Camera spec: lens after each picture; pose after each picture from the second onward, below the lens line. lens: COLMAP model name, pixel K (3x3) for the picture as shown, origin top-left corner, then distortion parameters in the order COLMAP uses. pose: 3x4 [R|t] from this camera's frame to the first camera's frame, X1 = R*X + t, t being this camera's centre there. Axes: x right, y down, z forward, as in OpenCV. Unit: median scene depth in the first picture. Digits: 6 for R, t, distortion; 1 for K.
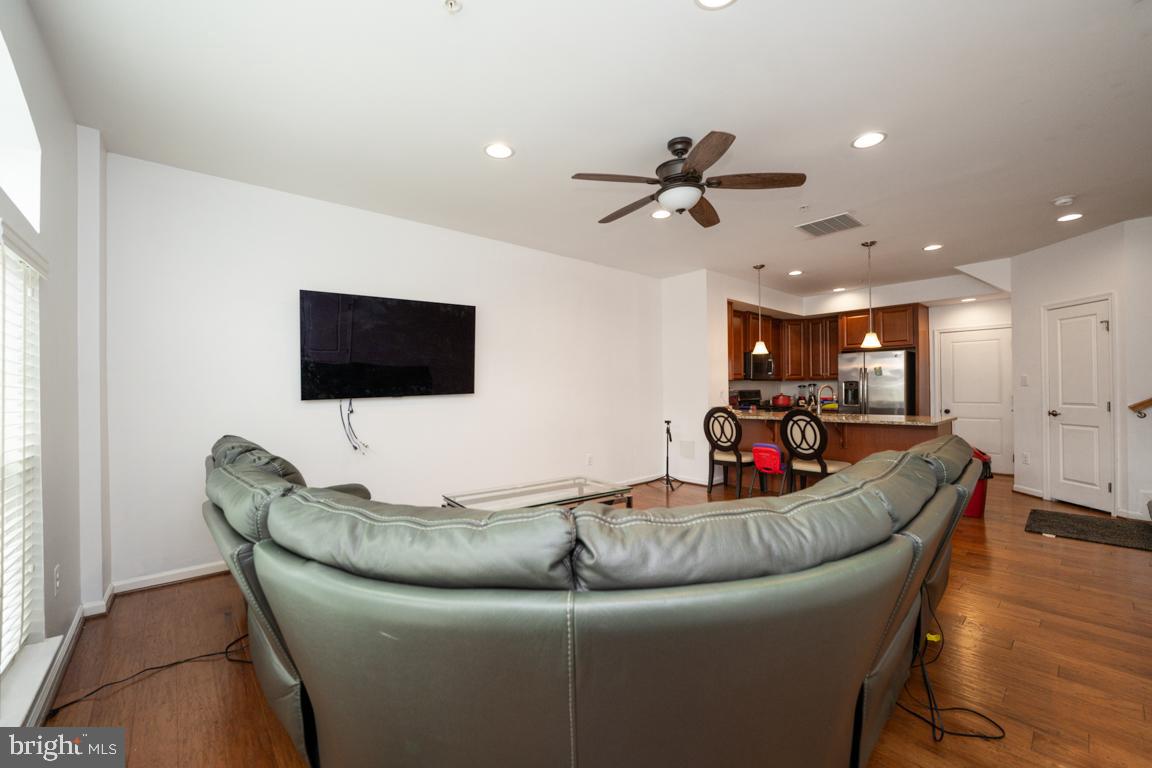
lens RADIAL K [[463.6, 0, 571.2], [0, 463.6, 382.4], [0, 0, 1]] dist [-0.019857, 0.000062]
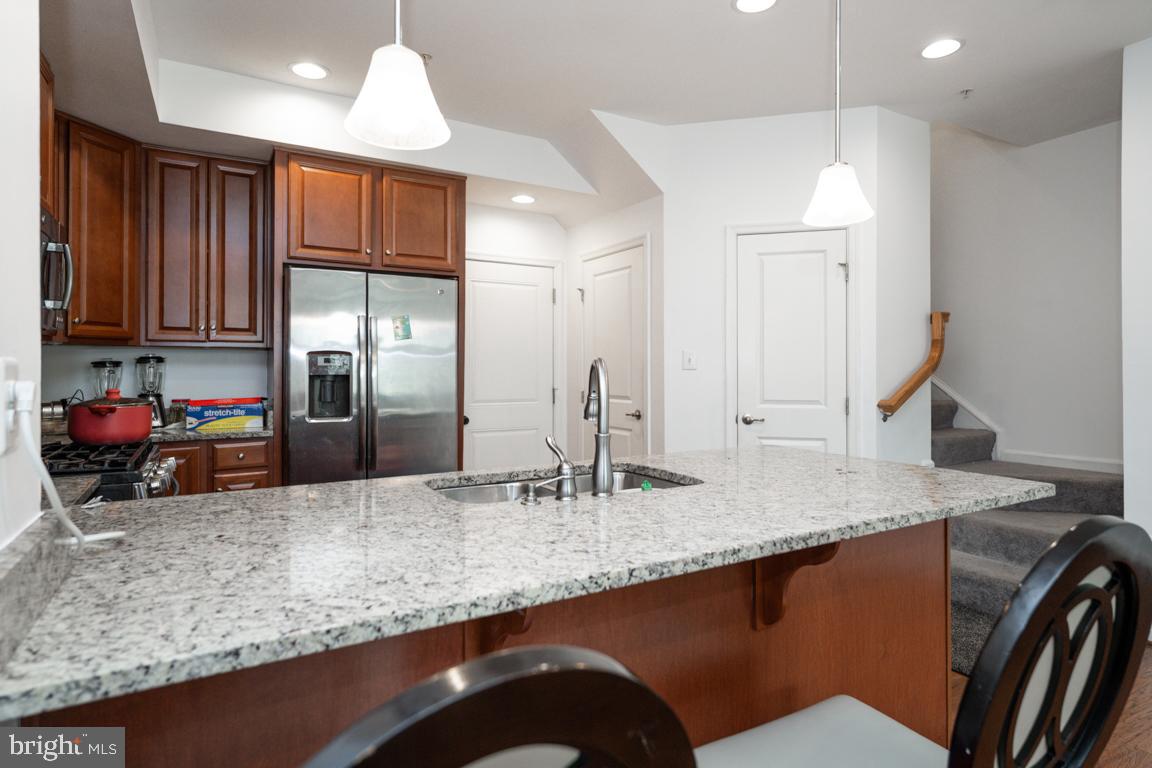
lens RADIAL K [[615.4, 0, 577.7], [0, 615.4, 363.8], [0, 0, 1]] dist [0.023035, 0.000443]
pose [[0.188694, 0.018358, 0.981864, 0.215863], [-0.019344, 0.999701, -0.014974, 0.011724], [-0.981845, -0.016168, 0.188992, 0.833212]]
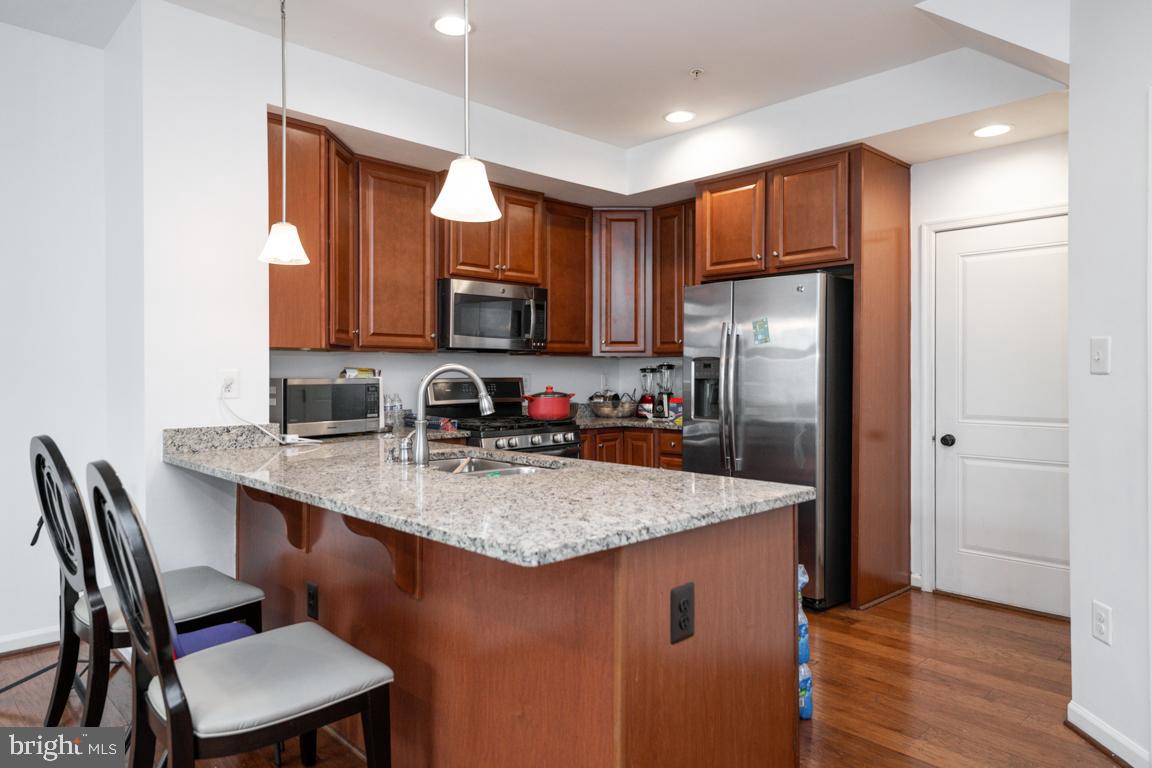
lens RADIAL K [[730.6, 0, 577.8], [0, 730.6, 364.5], [0, 0, 1]] dist [0.020815, 0.000736]
pose [[0.998788, 0.010299, 0.048136, 0.539566], [-0.010531, 0.999934, 0.004564, 0.001927], [-0.048086, -0.005065, 0.998830, 0.456360]]
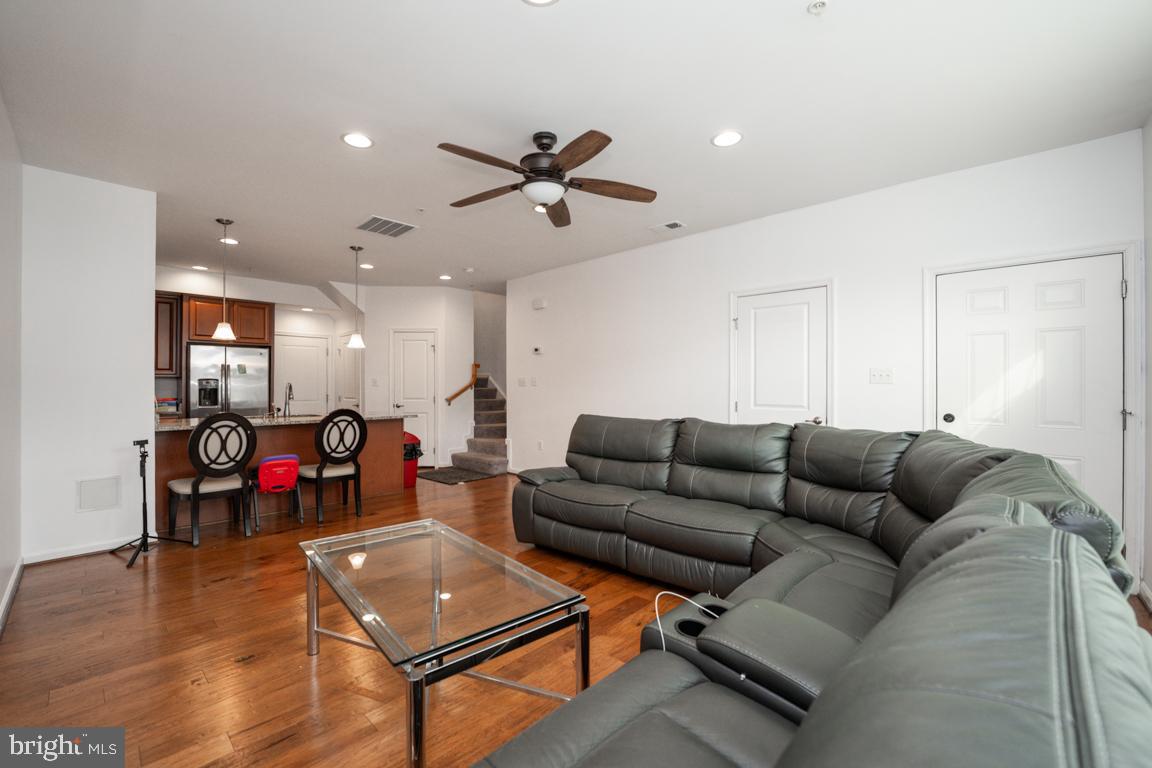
lens RADIAL K [[477.1, 0, 569.8], [0, 477.1, 384.8], [0, 0, 1]] dist [-0.031177, -0.000060]
pose [[-0.104515, 0.013179, 0.994436, -0.363842], [-0.014042, 0.999793, -0.014726, 0.013459], [-0.994424, -0.015503, -0.104308, 0.488157]]
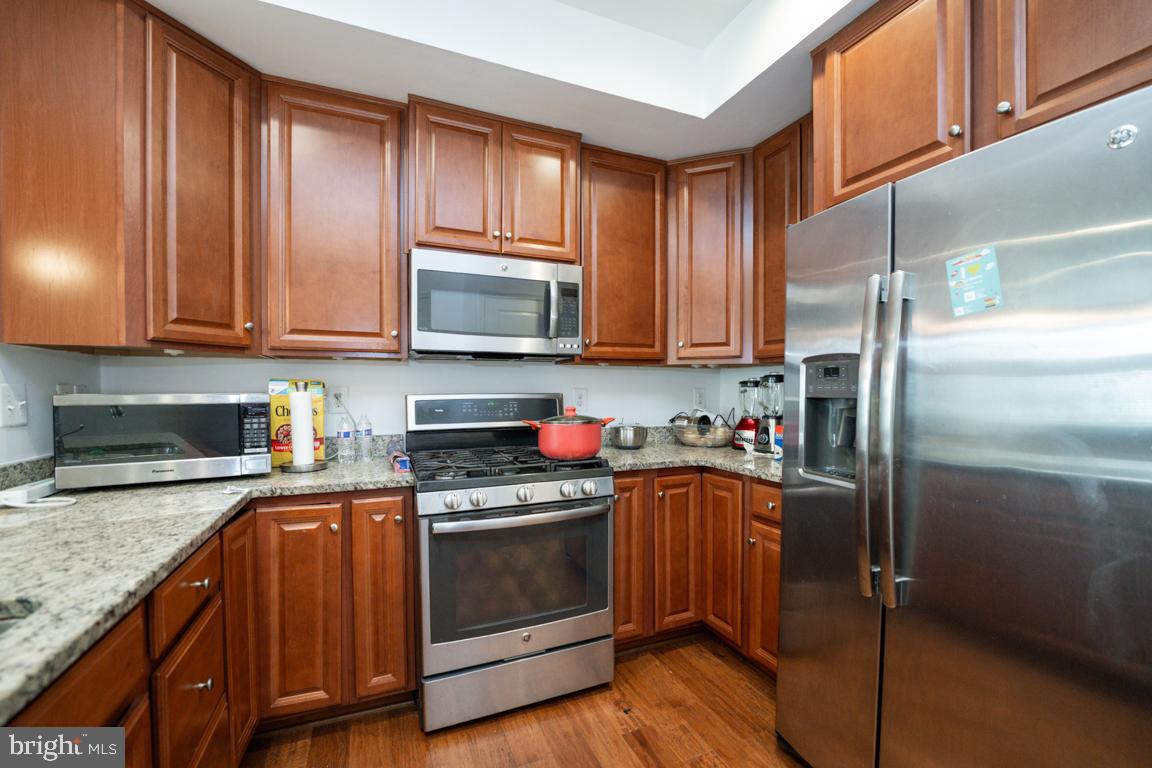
lens RADIAL K [[474.6, 0, 580.5], [0, 474.6, 395.4], [0, 0, 1]] dist [-0.023436, -0.000183]
pose [[0.954042, 0.014854, -0.299305, 0.649216], [-0.005164, 0.999437, 0.033138, 0.009361], [0.299629, -0.030069, 0.953582, 0.894929]]
